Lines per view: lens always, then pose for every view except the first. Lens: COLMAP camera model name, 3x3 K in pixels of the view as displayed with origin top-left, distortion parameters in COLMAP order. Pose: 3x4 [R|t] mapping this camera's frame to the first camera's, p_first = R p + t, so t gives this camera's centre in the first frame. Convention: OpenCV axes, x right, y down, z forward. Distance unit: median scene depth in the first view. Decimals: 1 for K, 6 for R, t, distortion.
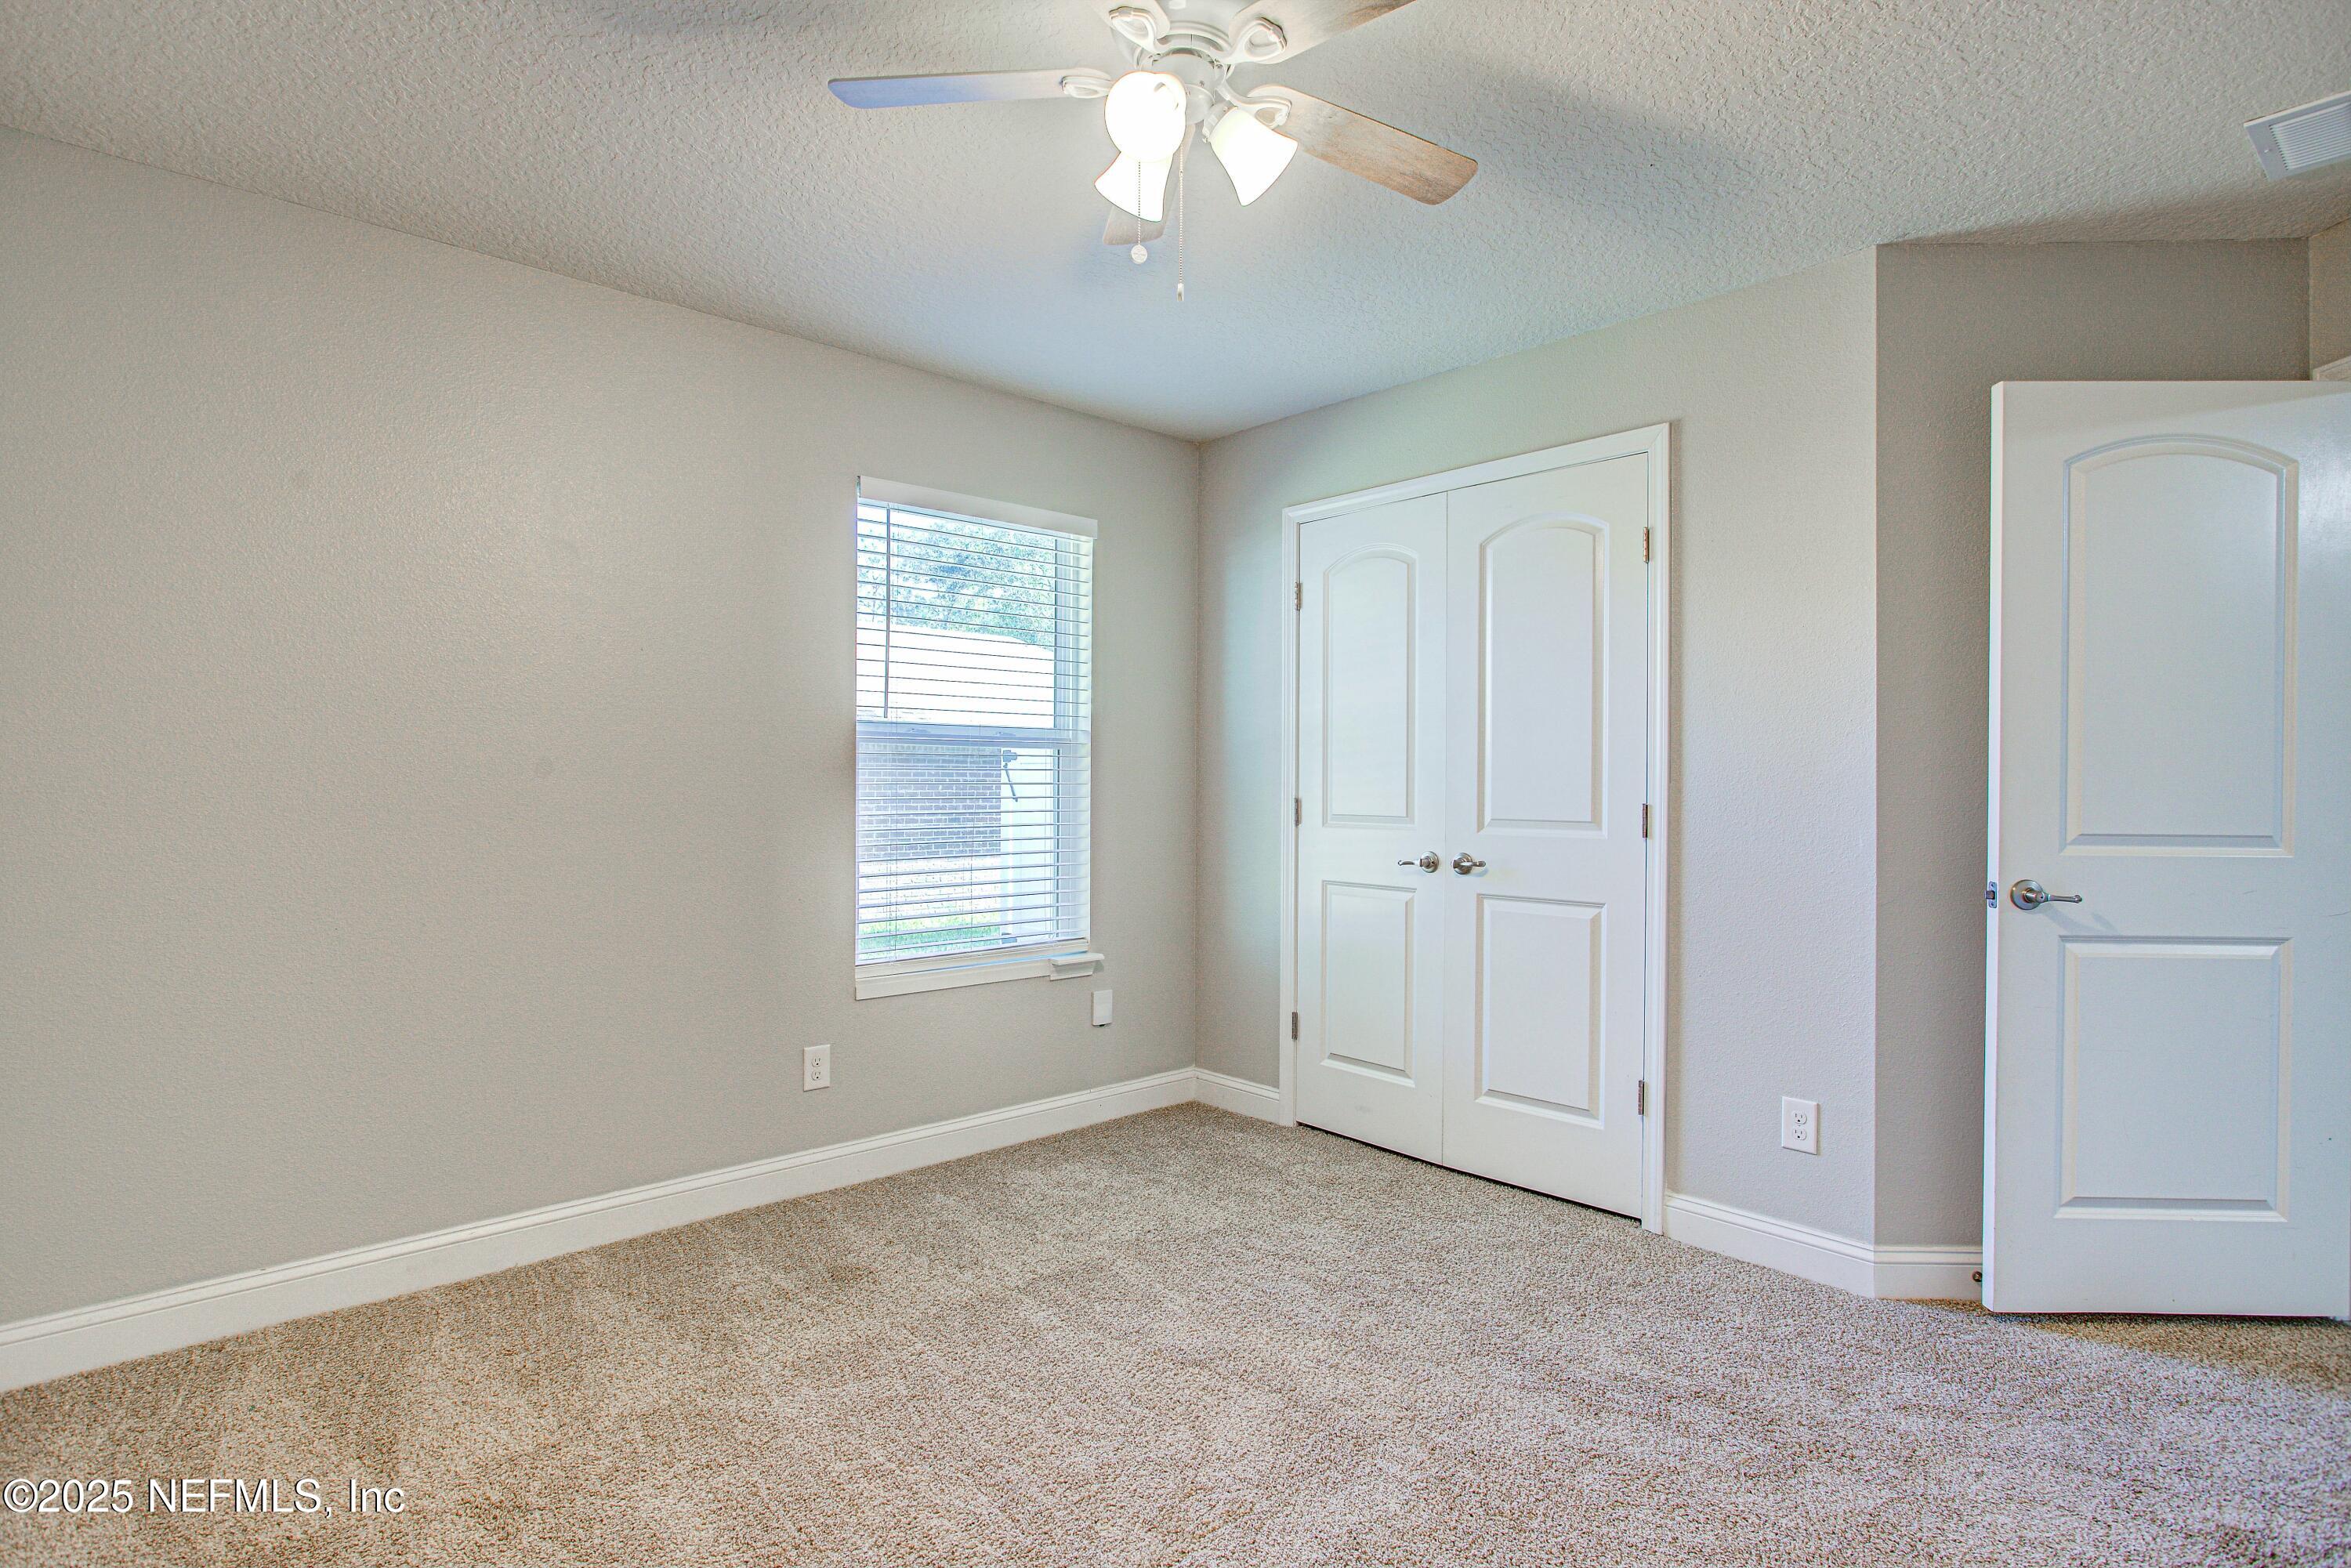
lens RADIAL K [[1200.7, 0, 1195.8], [0, 1200.7, 784.0], [0, 0, 1]] dist [-0.022927, 0.007632]
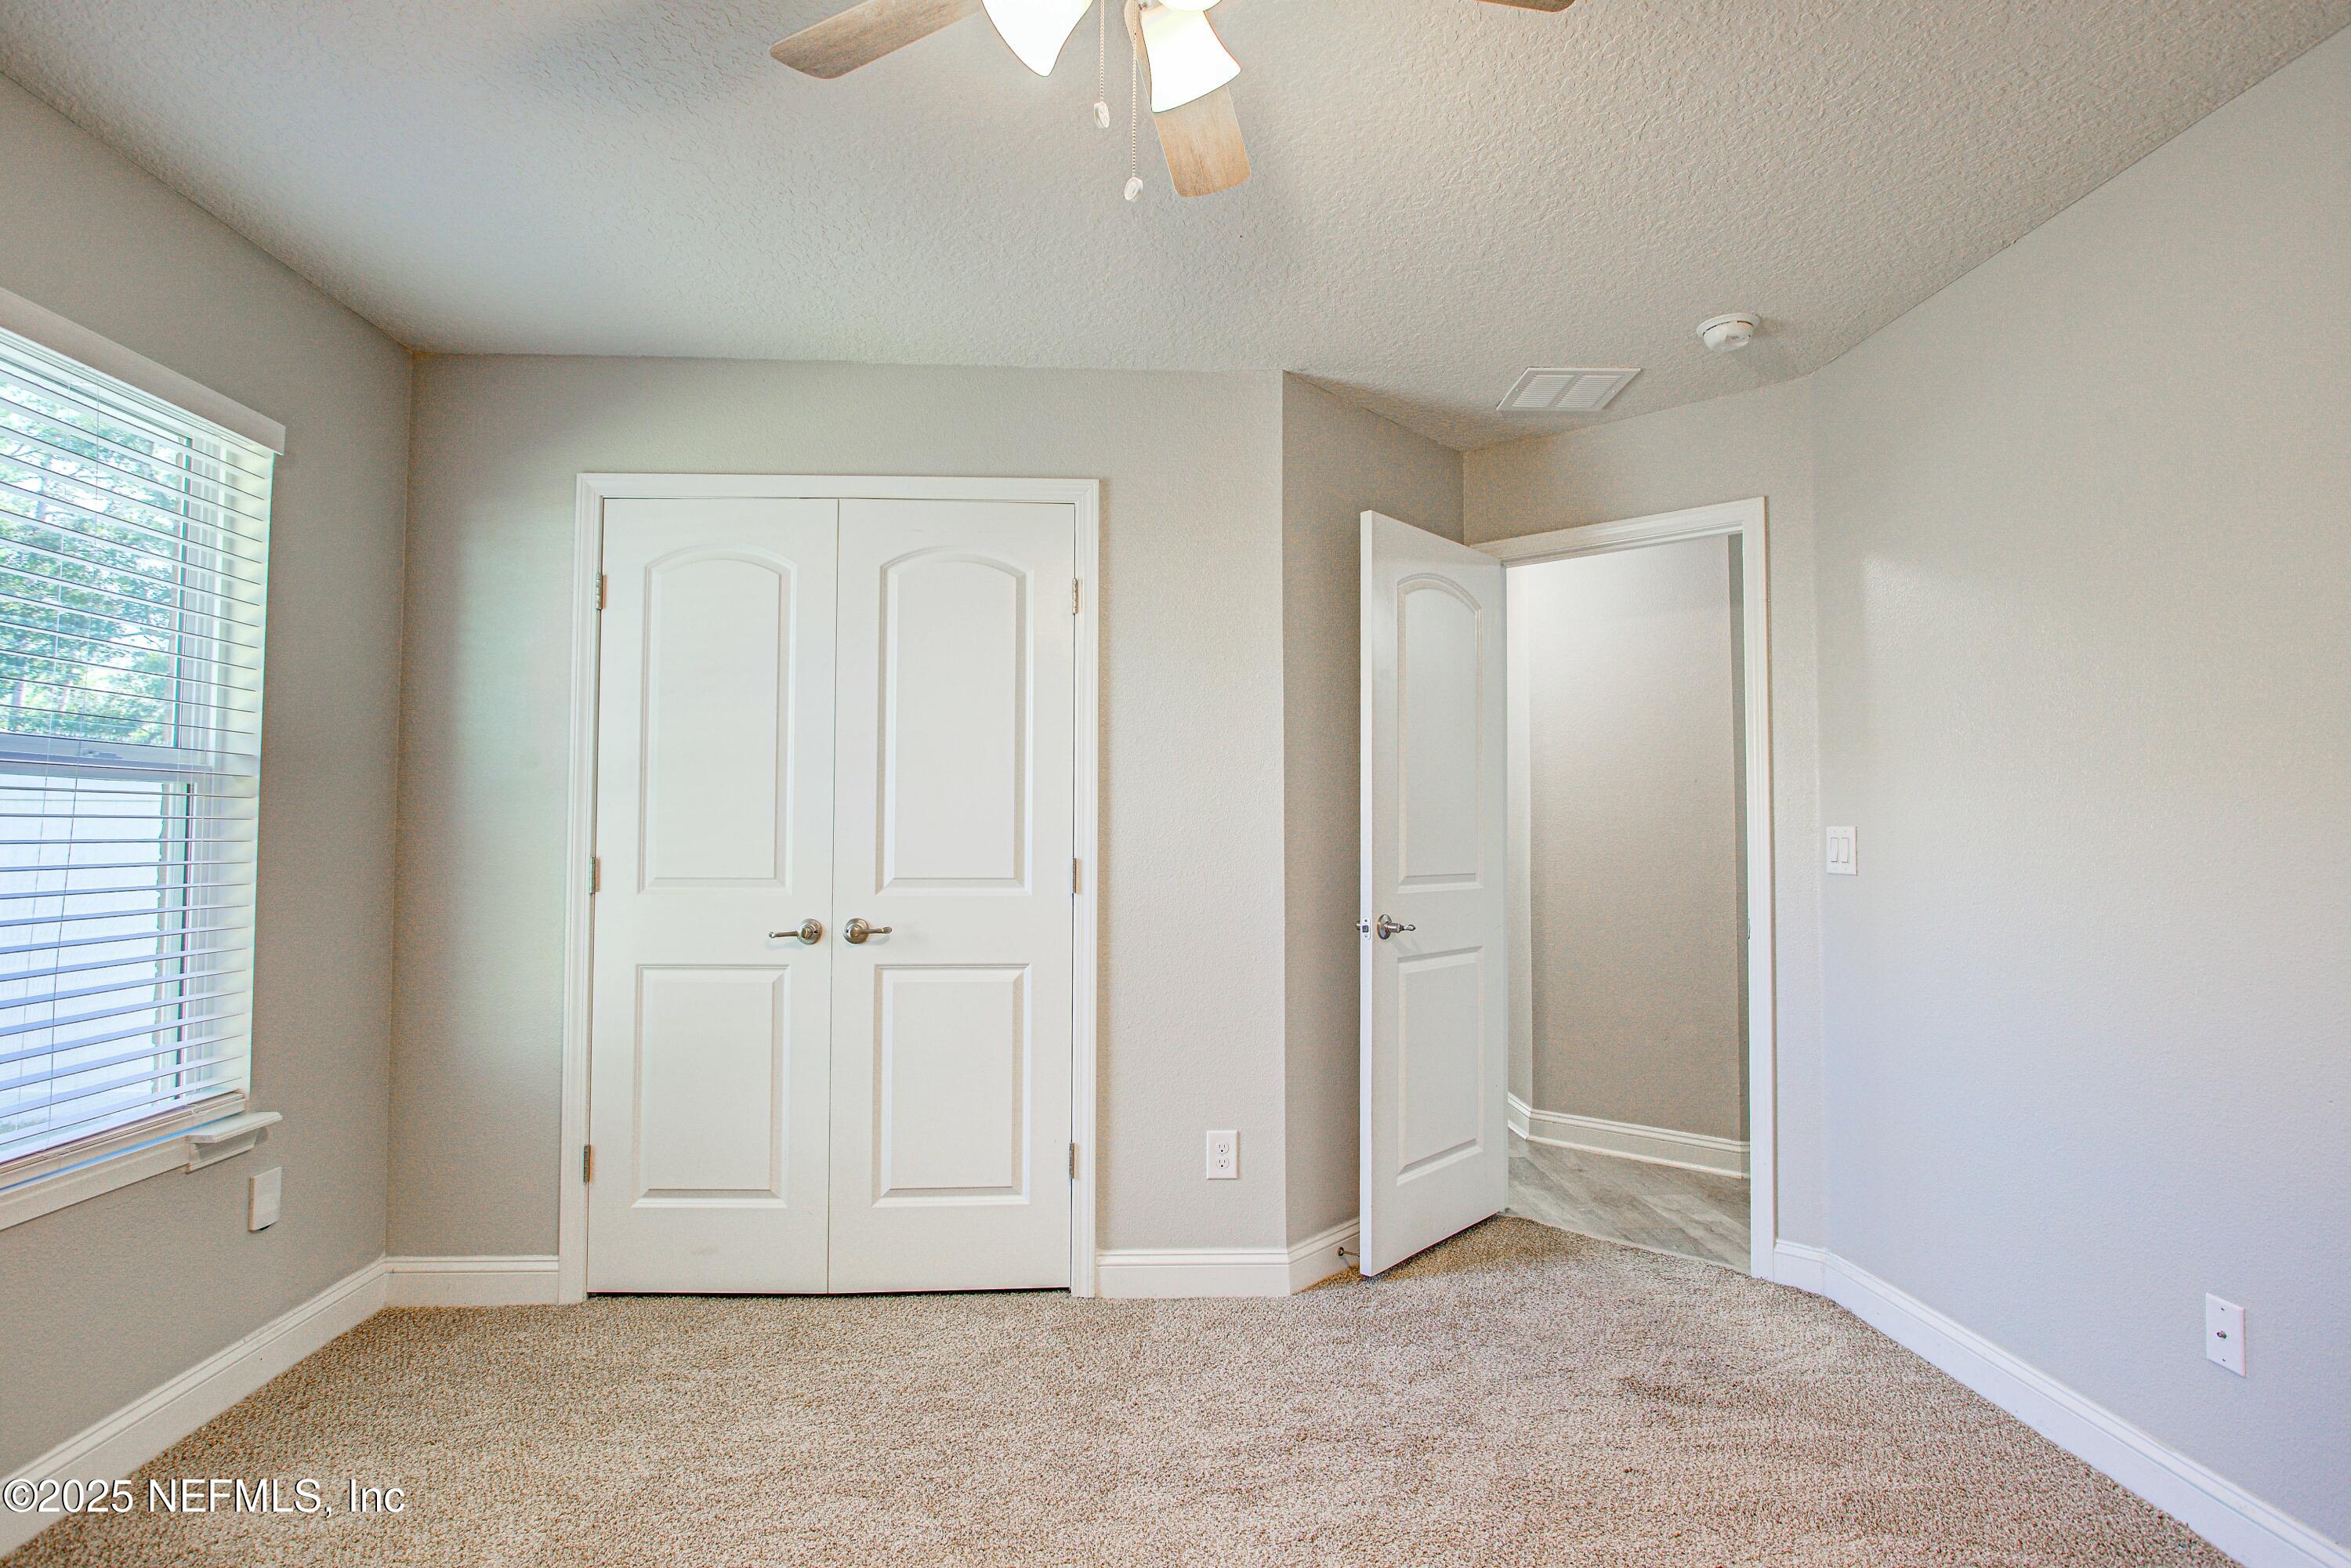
lens RADIAL K [[1200.7, 0, 1179.8], [0, 1200.7, 784.3], [0, 0, 1]] dist [-0.022927, 0.007632]
pose [[0.637607, 0.028690, 0.769827, -0.306810], [0.002114, 0.999237, -0.038991, -0.005011], [-0.770359, 0.026489, 0.637060, 0.282260]]
